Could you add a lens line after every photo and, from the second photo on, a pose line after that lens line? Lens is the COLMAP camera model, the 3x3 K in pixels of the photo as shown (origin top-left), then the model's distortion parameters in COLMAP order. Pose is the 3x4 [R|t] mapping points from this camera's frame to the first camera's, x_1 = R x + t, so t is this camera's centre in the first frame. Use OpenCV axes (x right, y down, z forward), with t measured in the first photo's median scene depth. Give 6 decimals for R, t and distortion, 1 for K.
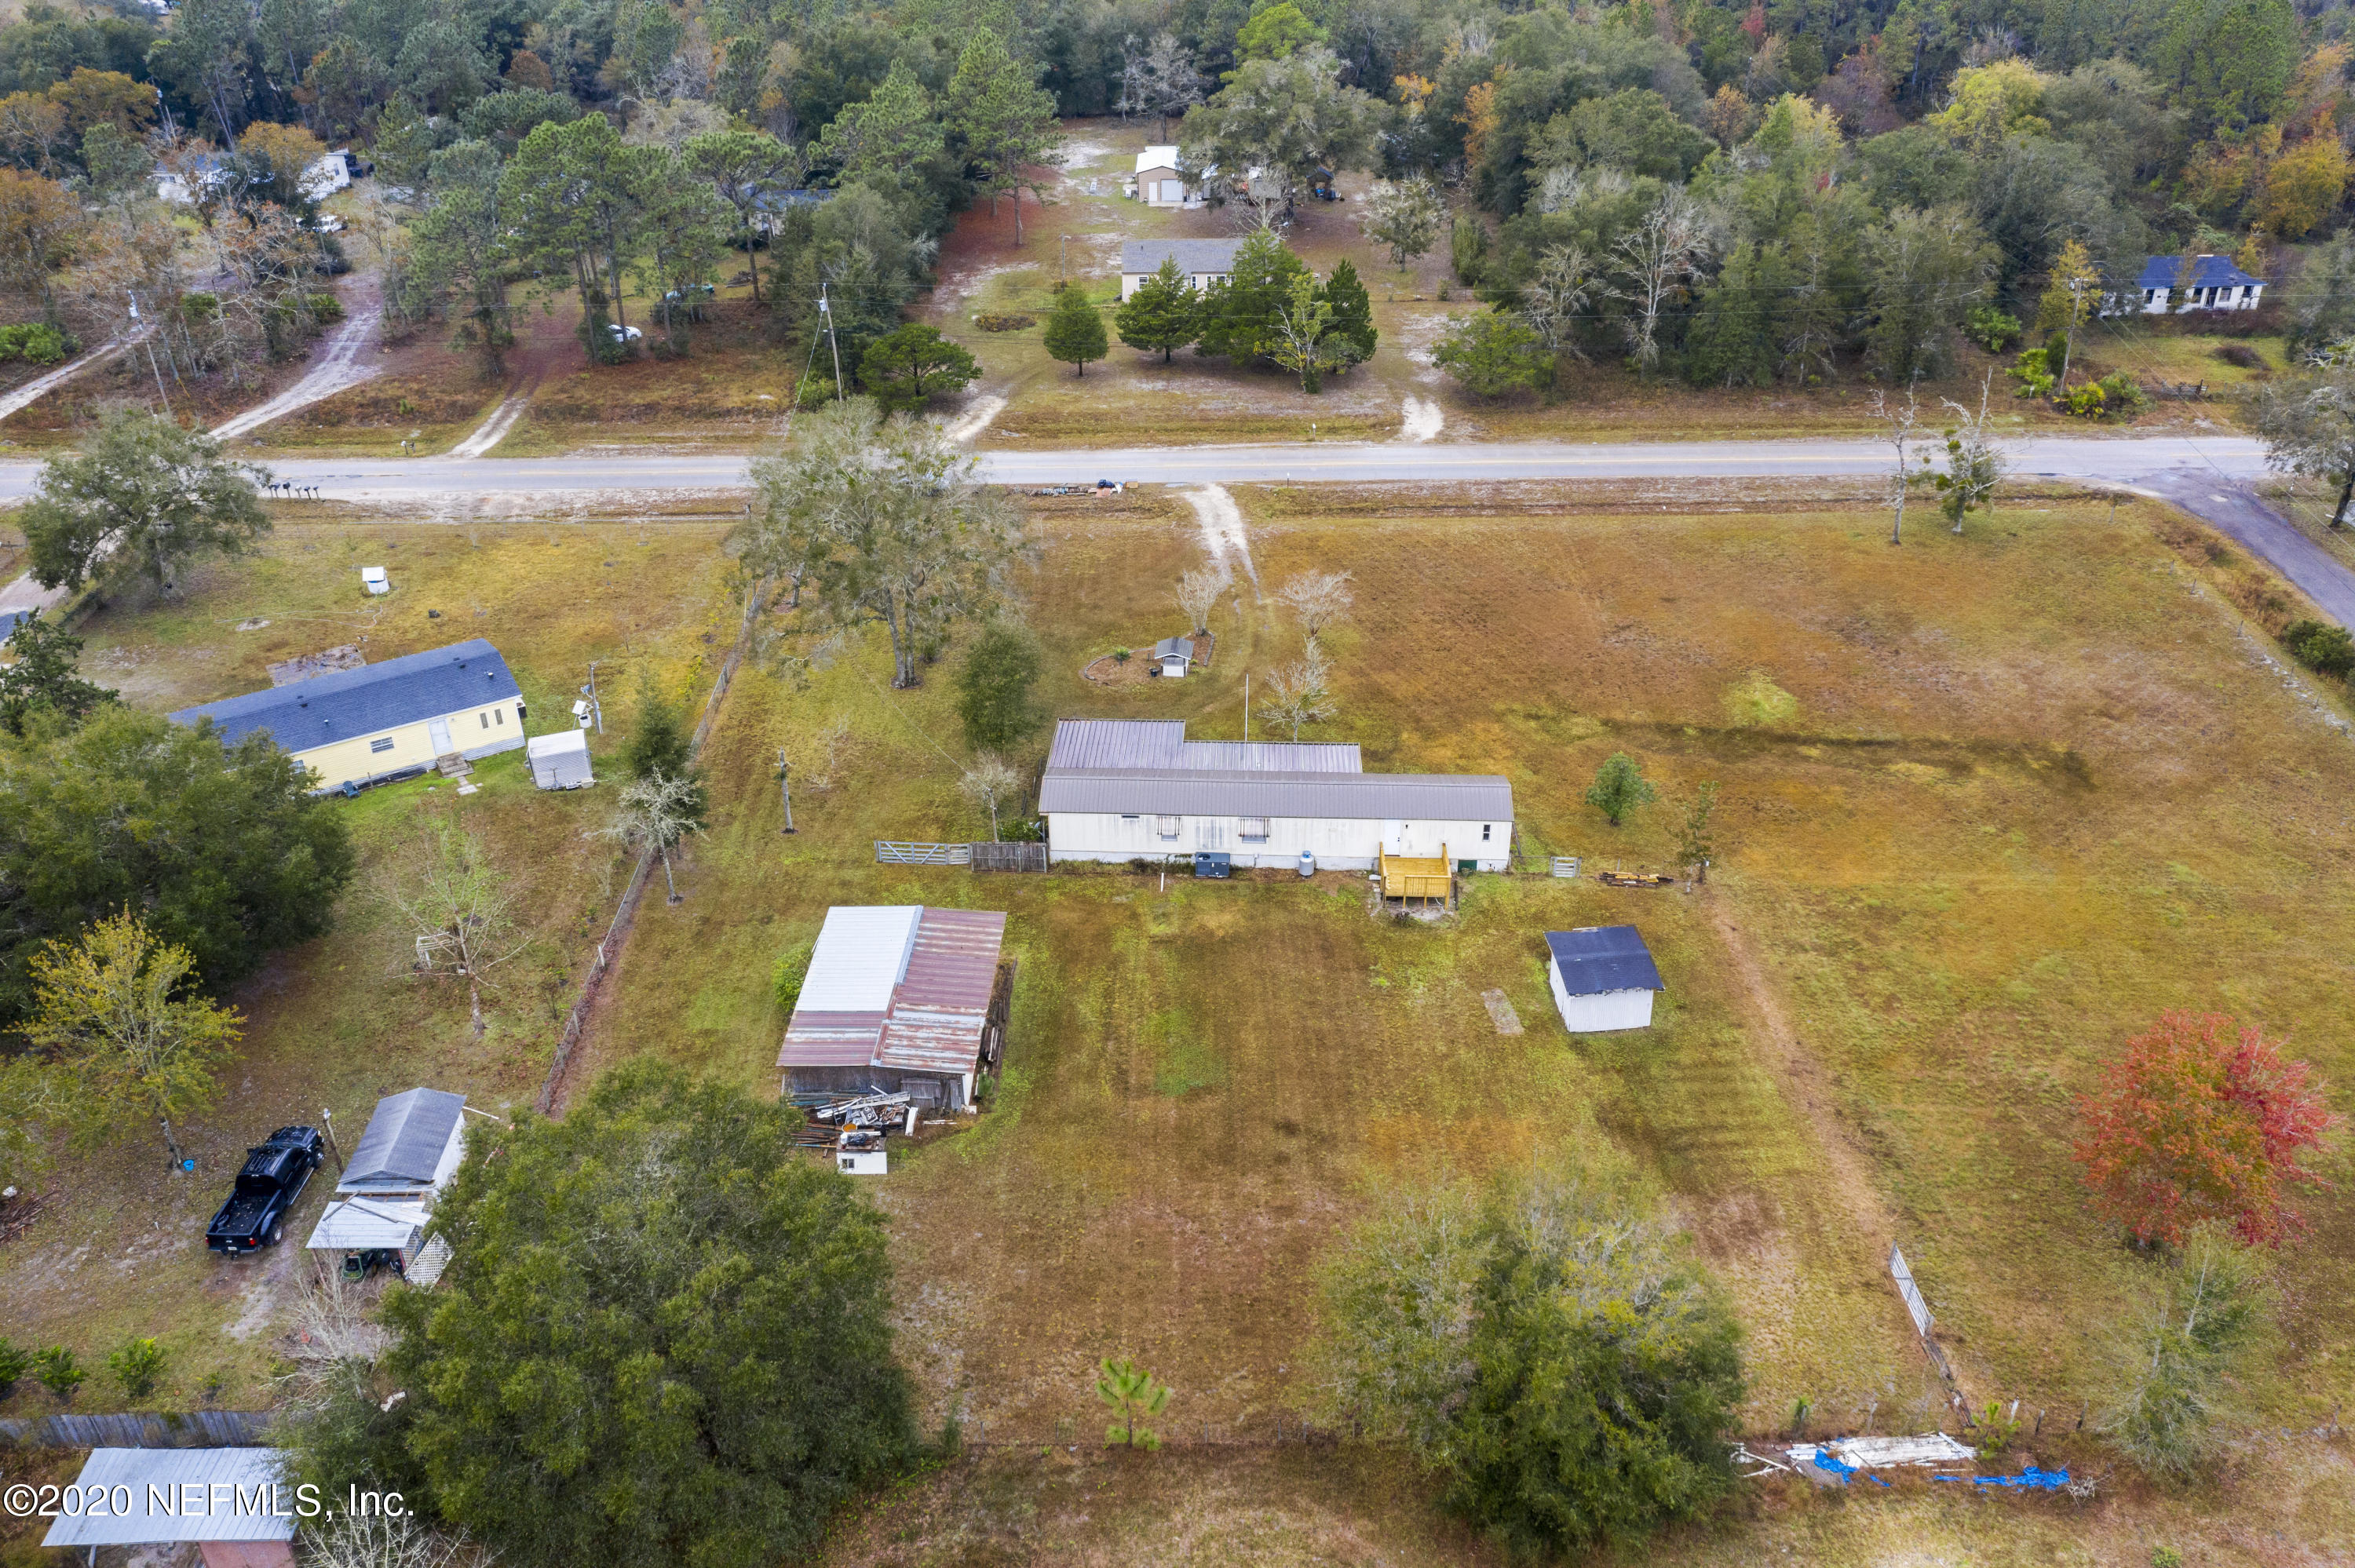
lens RADIAL K [[1868.7, 0, 1179.5], [0, 1868.7, 769.6], [0, 0, 1]] dist [-0.021325, 0.010309]
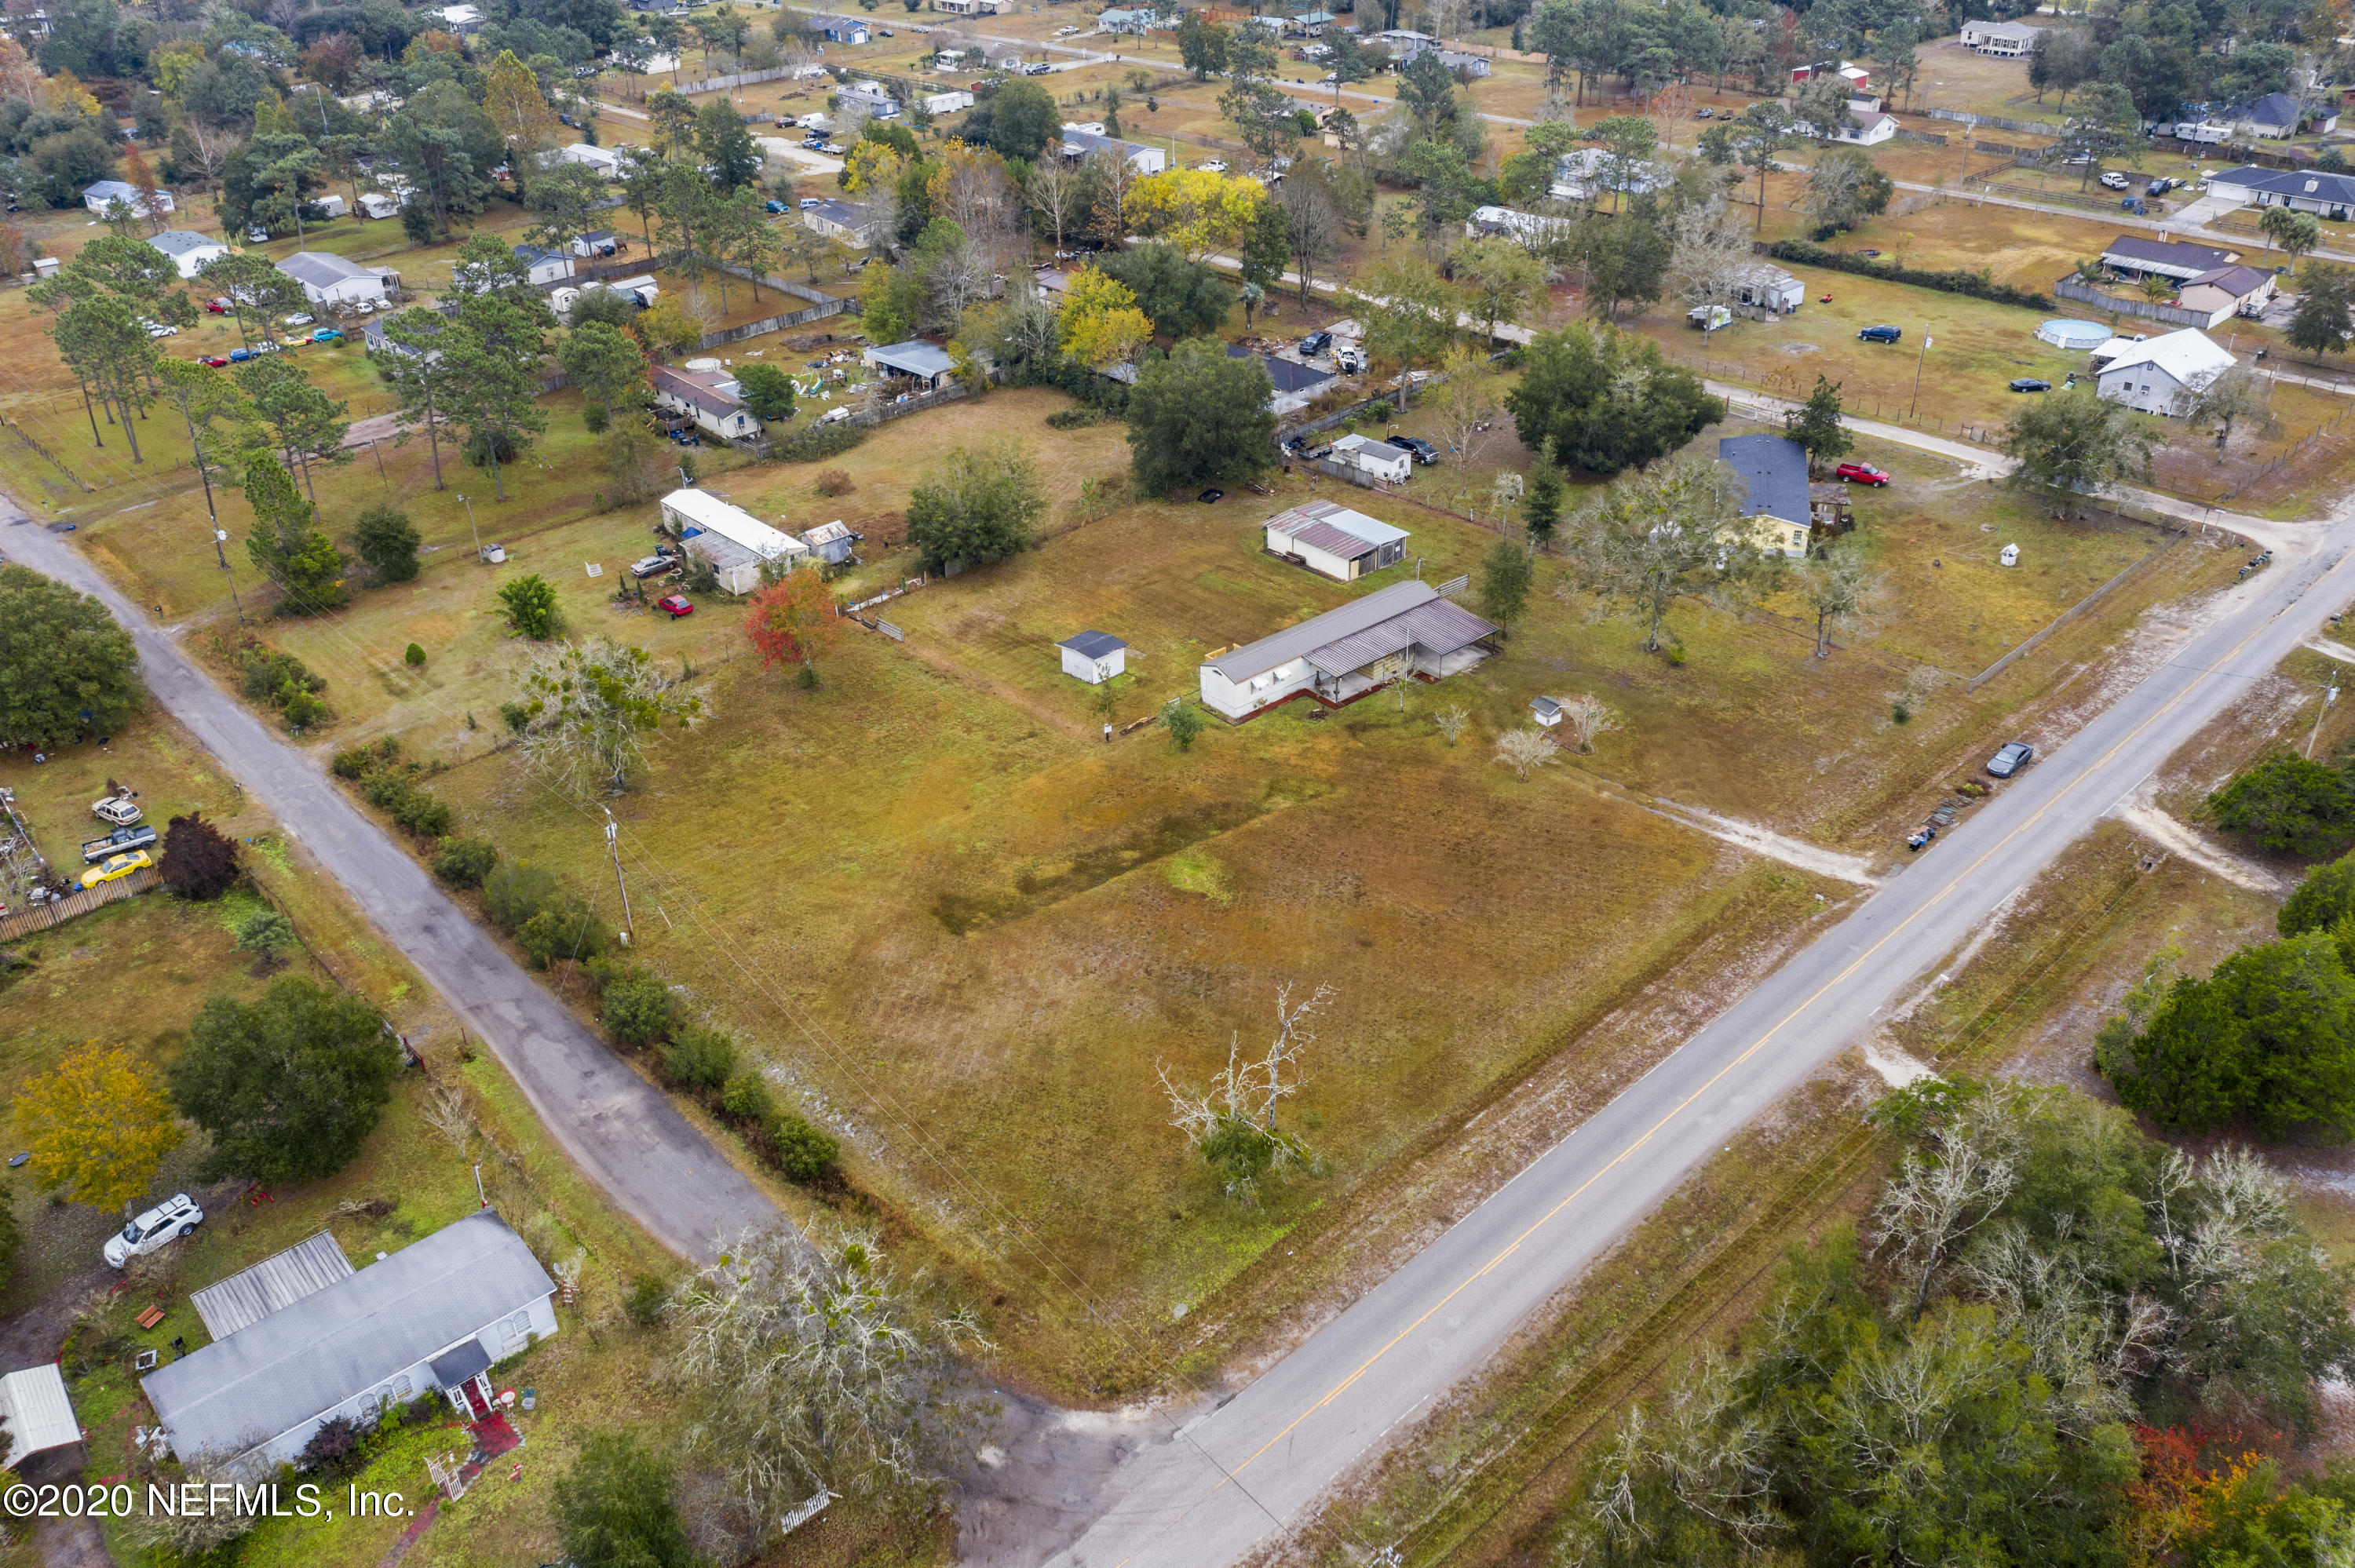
lens RADIAL K [[1868.7, 0, 1179.5], [0, 1868.7, 769.6], [0, 0, 1]] dist [-0.021325, 0.010309]
pose [[-0.731844, 0.369701, -0.572473, 0.829094], [-0.318687, 0.556869, 0.767031, -0.835630], [0.602365, 0.743786, -0.289722, 1.093673]]
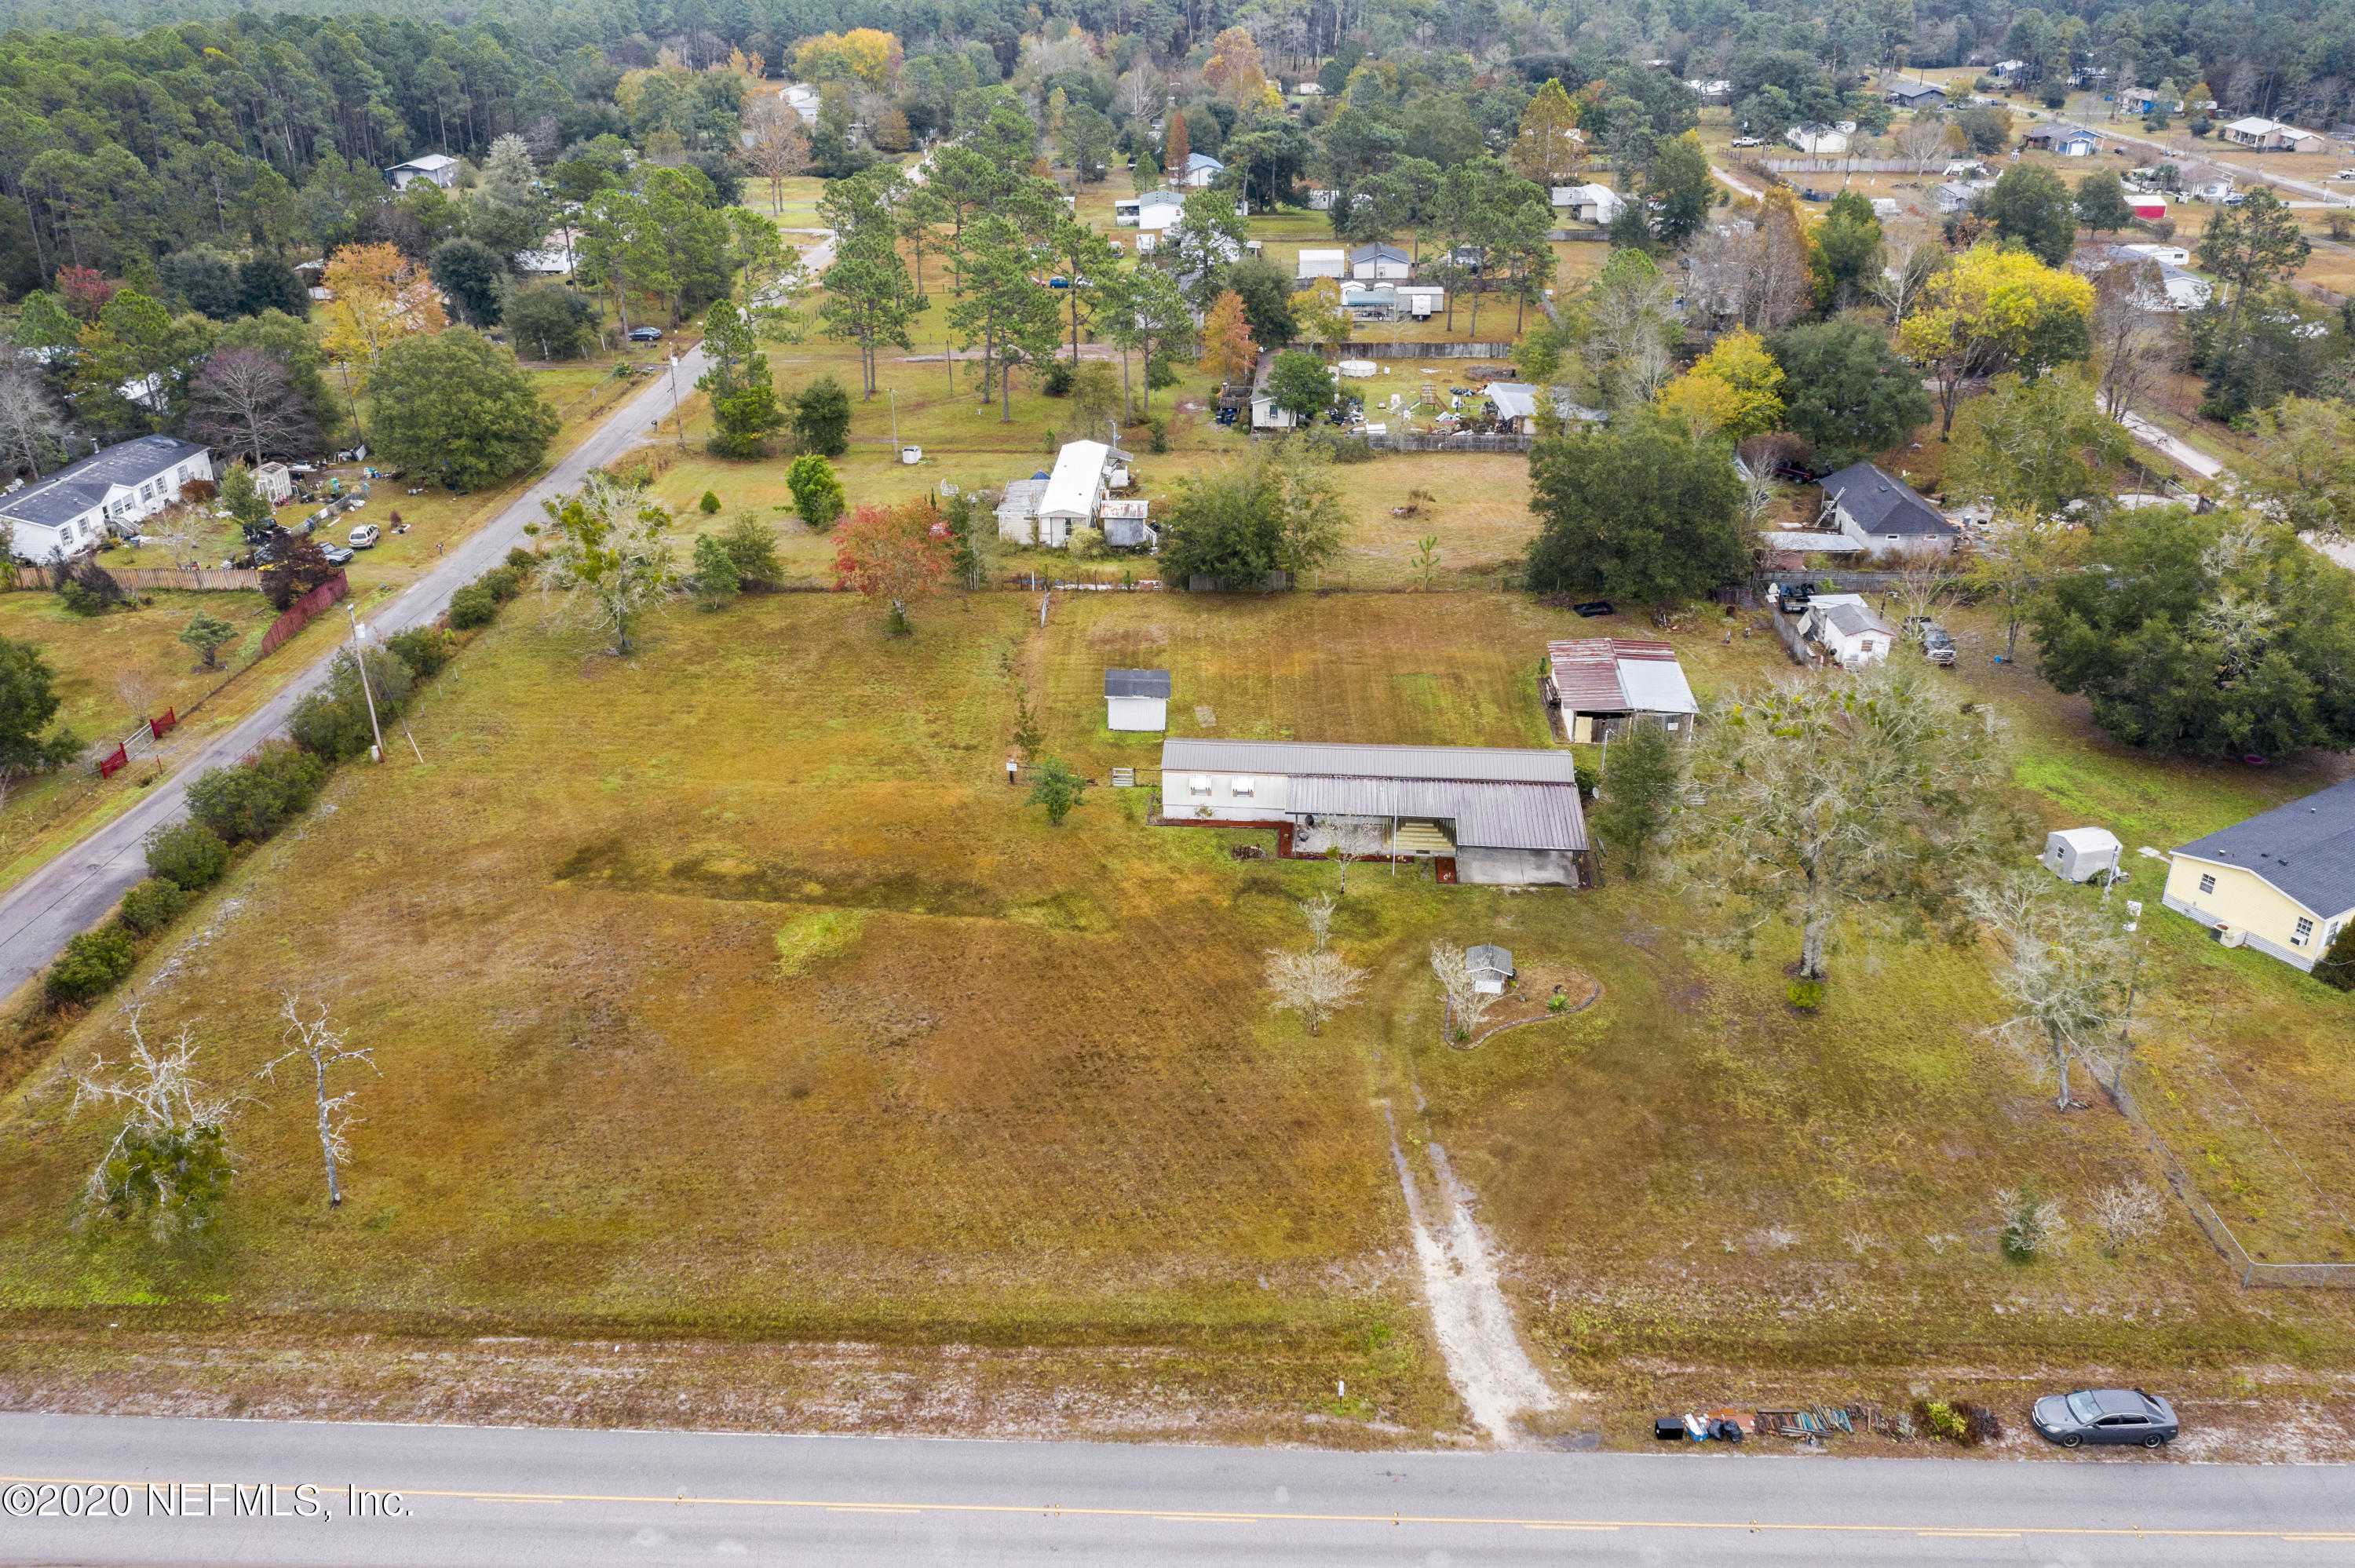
lens RADIAL K [[1868.7, 0, 1179.5], [0, 1868.7, 769.6], [0, 0, 1]] dist [-0.021325, 0.010309]
pose [[-0.999079, -0.003986, 0.042722, 0.085219], [0.033256, 0.557239, 0.829686, -0.691153], [-0.027114, 0.830343, -0.556593, 1.208916]]
